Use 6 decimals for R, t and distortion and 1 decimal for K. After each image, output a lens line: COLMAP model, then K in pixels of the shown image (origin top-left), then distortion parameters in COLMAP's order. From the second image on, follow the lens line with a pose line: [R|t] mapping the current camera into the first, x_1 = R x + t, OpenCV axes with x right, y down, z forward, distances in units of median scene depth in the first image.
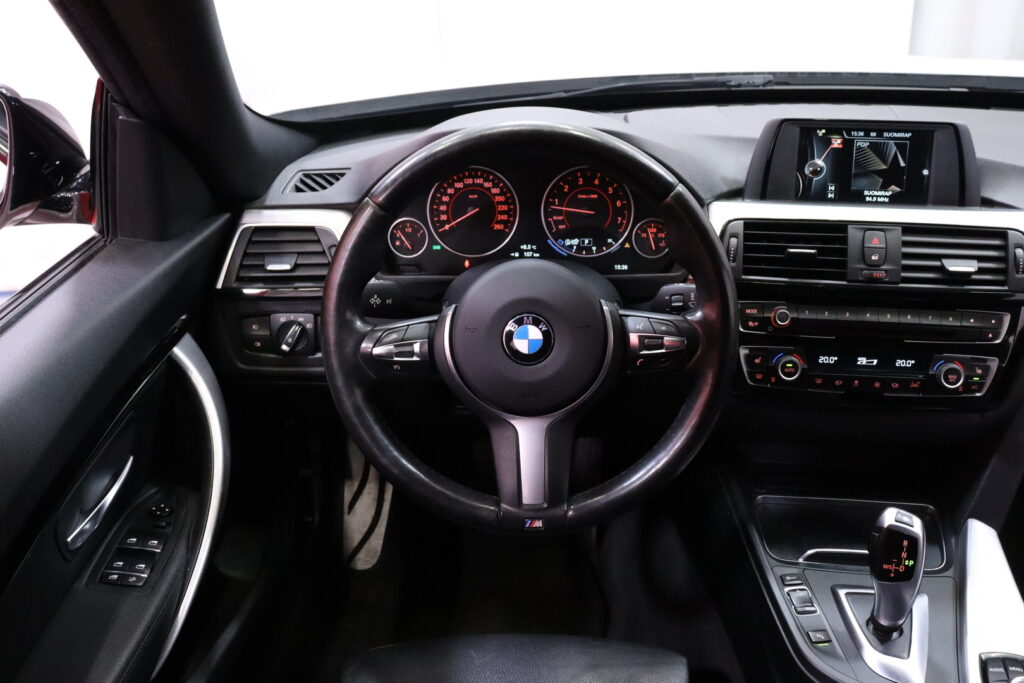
lens RADIAL K [[986.1, 0, 518.2], [0, 986.1, 332.5], [0, 0, 1]] dist [-0.060164, 0.000000]
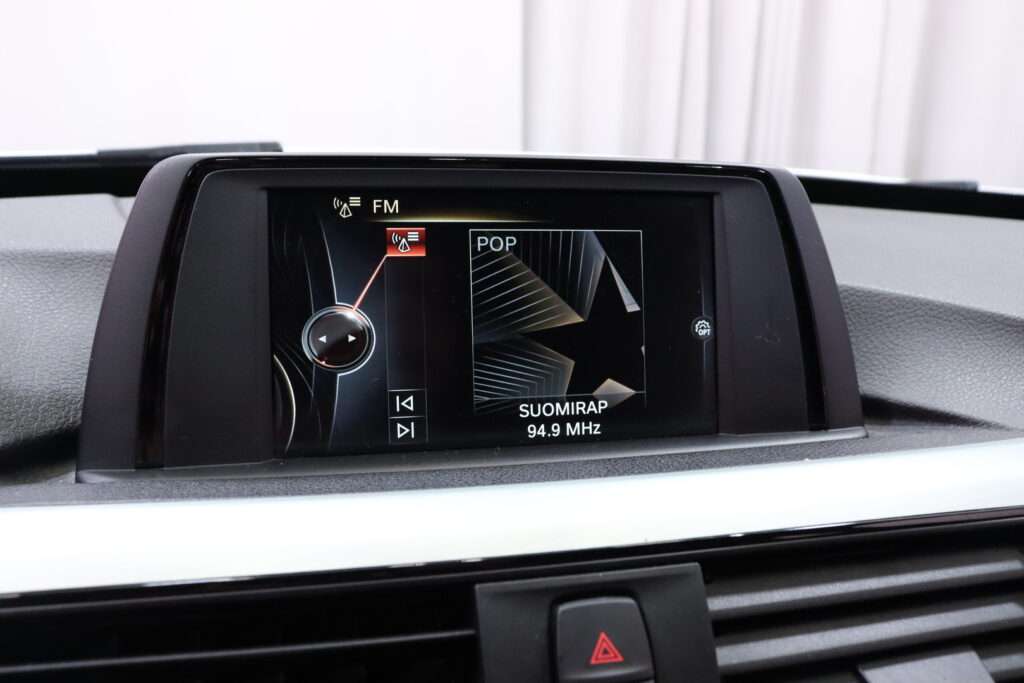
lens RADIAL K [[877.3, 0, 509.6], [0, 877.3, 338.6], [0, 0, 1]] dist [-0.149247, -0.005489]
pose [[0.934635, -0.051038, 0.351928, 0.266472], [0.114623, 0.980065, -0.162279, -0.124276], [-0.336630, 0.192011, 0.921853, 0.772343]]
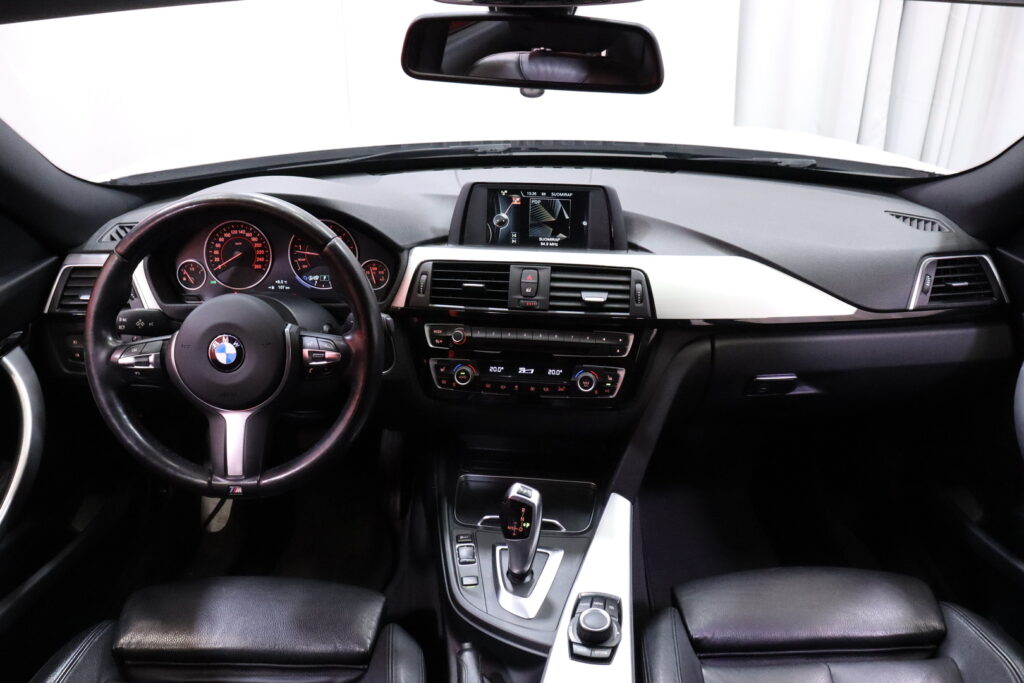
lens RADIAL K [[859.7, 0, 507.4], [0, 859.7, 333.0], [0, 0, 1]] dist [-0.138342, 0.088593]
pose [[0.999968, 0.002737, -0.007548, 0.325569], [-0.002818, 0.999938, -0.010768, -0.007534], [0.007518, 0.010789, 0.999914, -0.127564]]
